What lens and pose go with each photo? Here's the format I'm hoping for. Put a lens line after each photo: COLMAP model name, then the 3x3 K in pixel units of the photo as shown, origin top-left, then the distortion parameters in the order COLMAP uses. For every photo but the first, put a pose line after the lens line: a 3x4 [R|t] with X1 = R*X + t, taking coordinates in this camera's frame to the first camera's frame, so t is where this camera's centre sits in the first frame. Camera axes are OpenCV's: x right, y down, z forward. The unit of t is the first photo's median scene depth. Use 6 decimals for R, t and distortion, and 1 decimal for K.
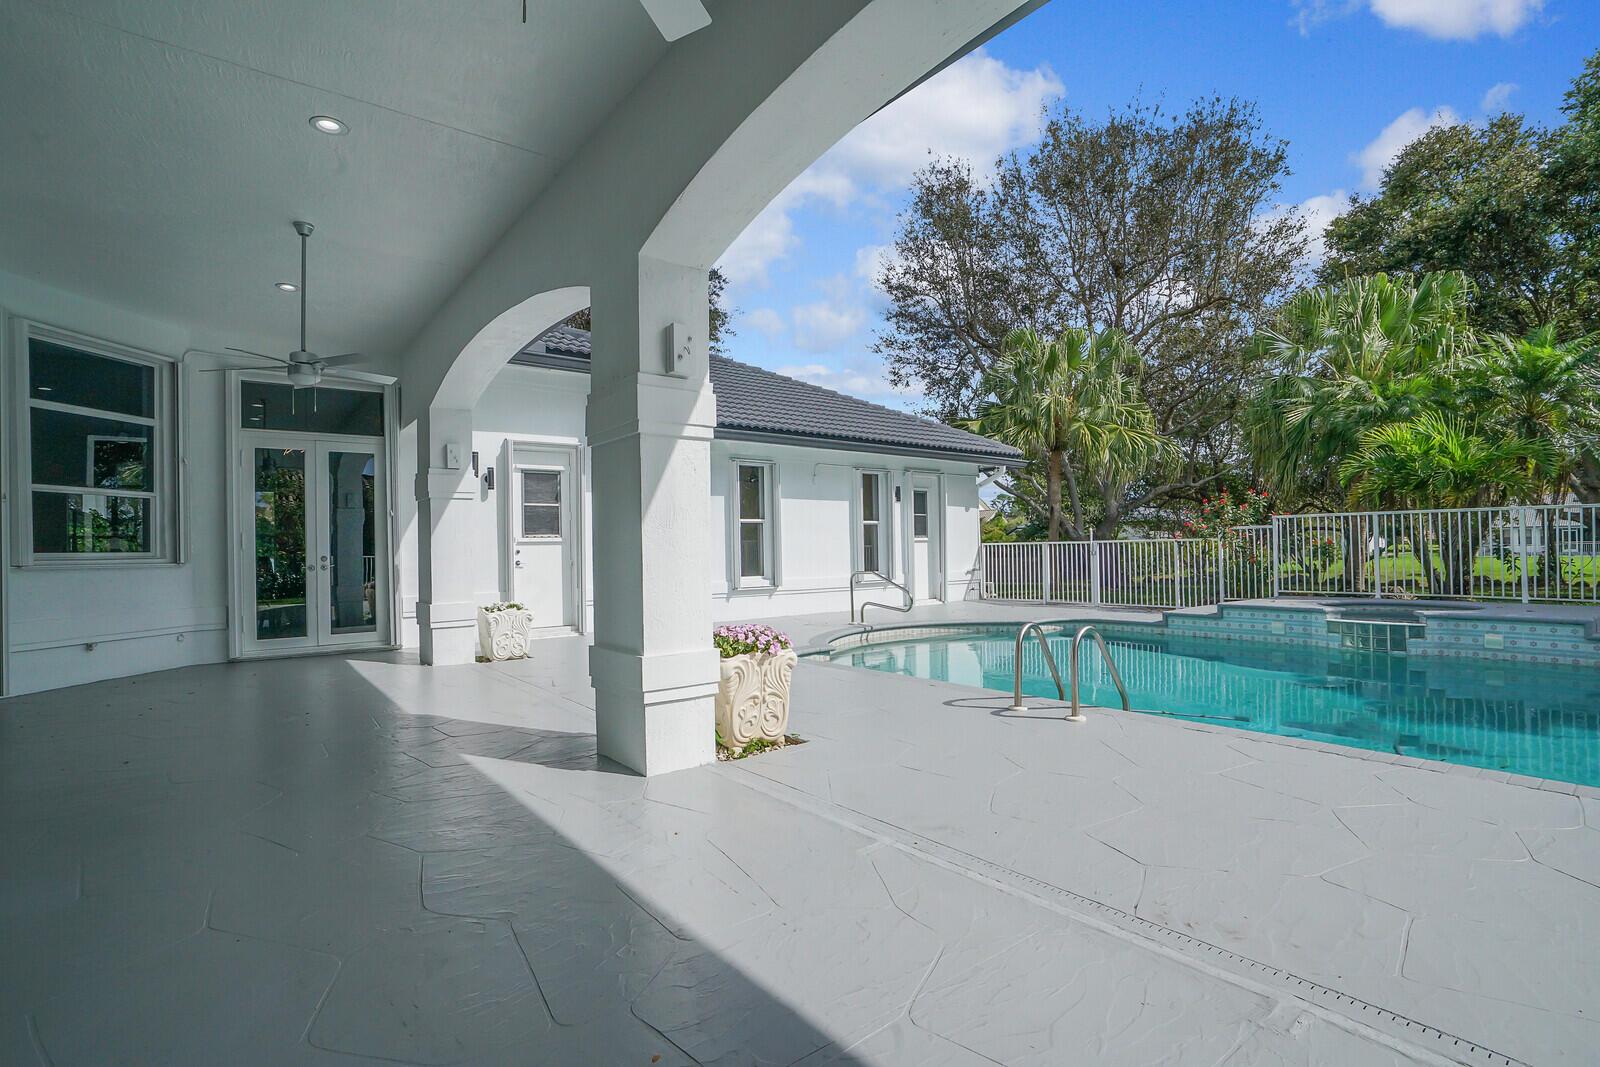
lens RADIAL K [[786.9, 0, 800.0], [0, 786.9, 533.5], [0, 0, 1]] dist [-0.045651, 0.024165]
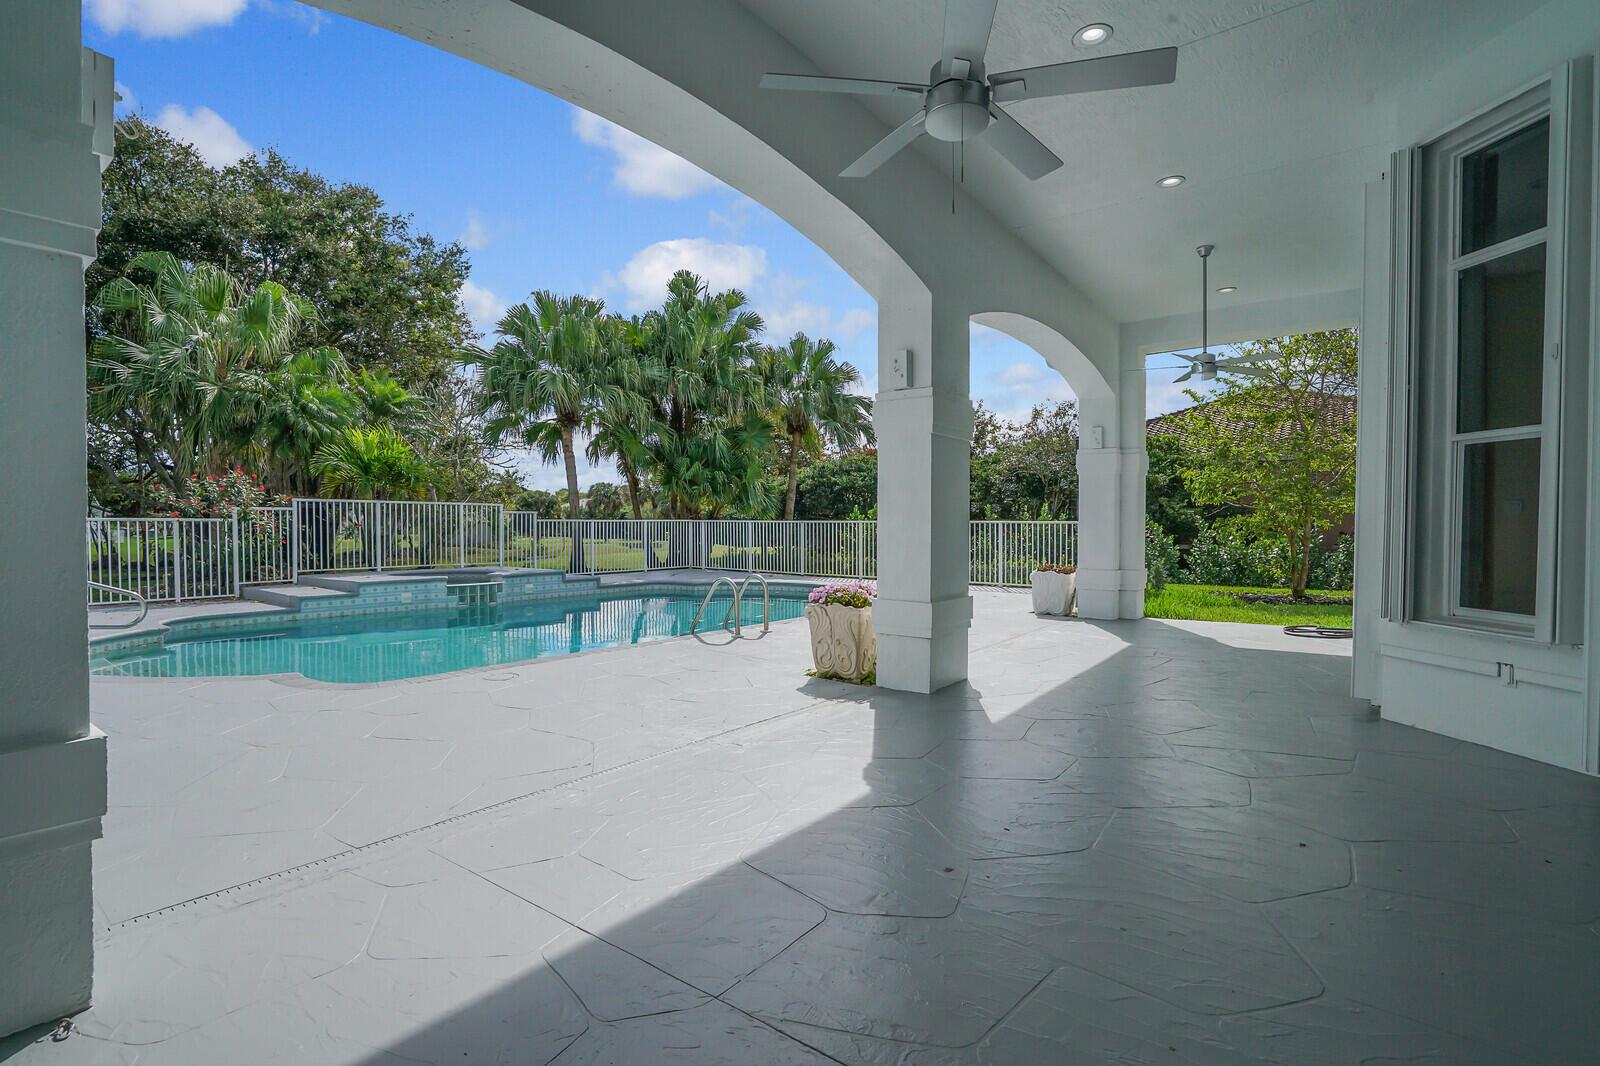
lens RADIAL K [[786.9, 0, 800.0], [0, 786.9, 533.0], [0, 0, 1]] dist [-0.045651, 0.024165]
pose [[-0.260031, 0.000347, 0.965600, -0.537335], [-0.017208, 0.999839, -0.004993, 0.015495], [-0.965447, -0.017914, -0.259983, 0.582811]]
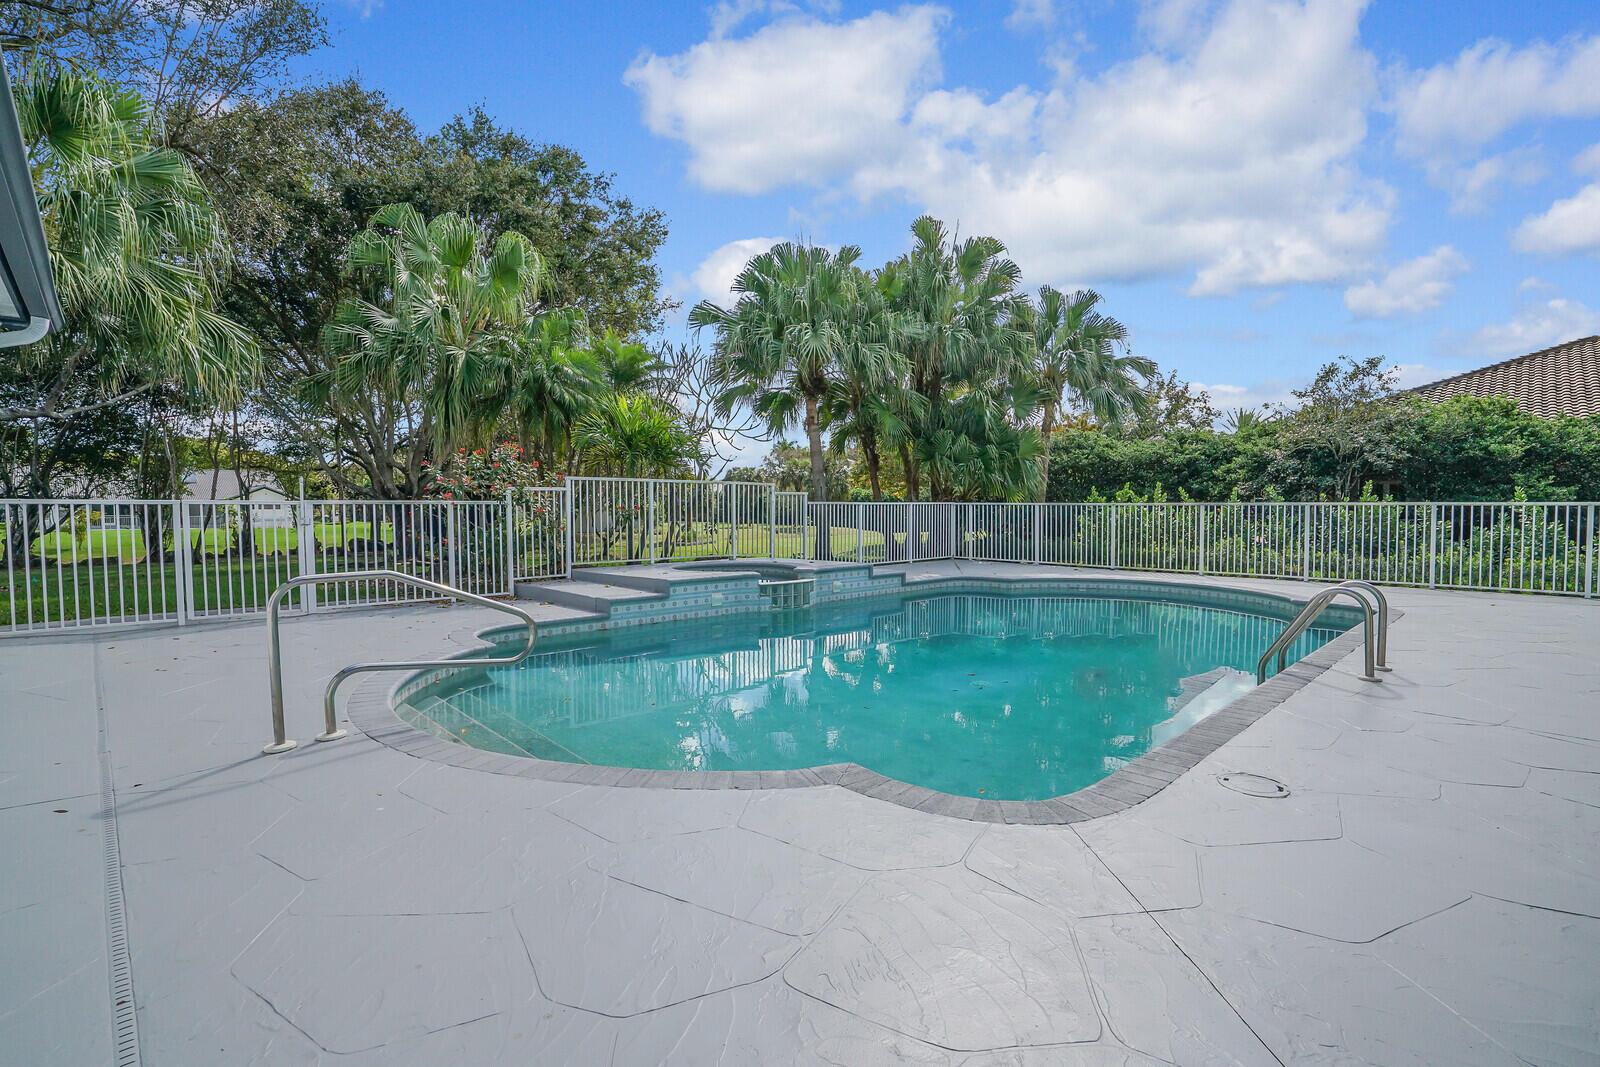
lens RADIAL K [[786.9, 0, 800.0], [0, 786.9, 533.5], [0, 0, 1]] dist [-0.045651, 0.024165]
pose [[-0.116531, -0.019199, 0.993001, -0.264815], [-0.016050, 0.999719, 0.017445, 0.019263], [-0.993057, -0.013905, -0.116807, 0.804726]]
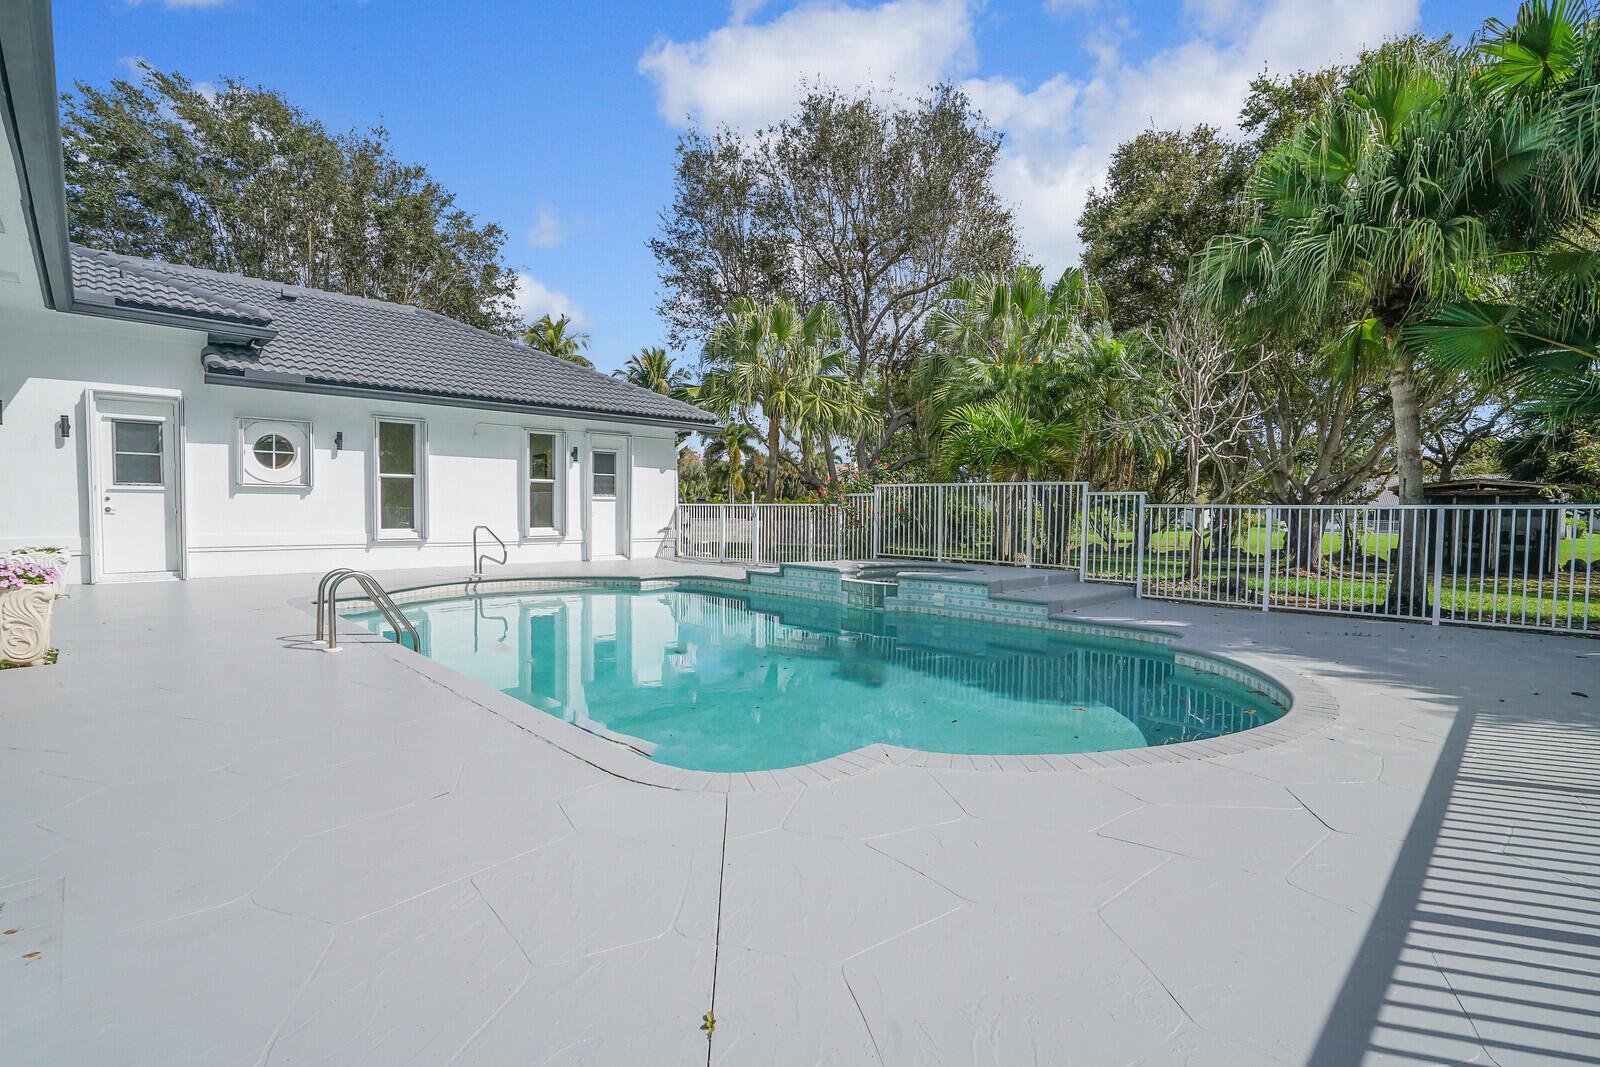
lens RADIAL K [[786.9, 0, 800.0], [0, 786.9, 533.5], [0, 0, 1]] dist [-0.045651, 0.024165]
pose [[0.994690, 0.024031, 0.100070, 0.380431], [-0.029144, 0.998326, 0.049952, -0.007019], [-0.098702, -0.052603, 0.993726, -0.090133]]
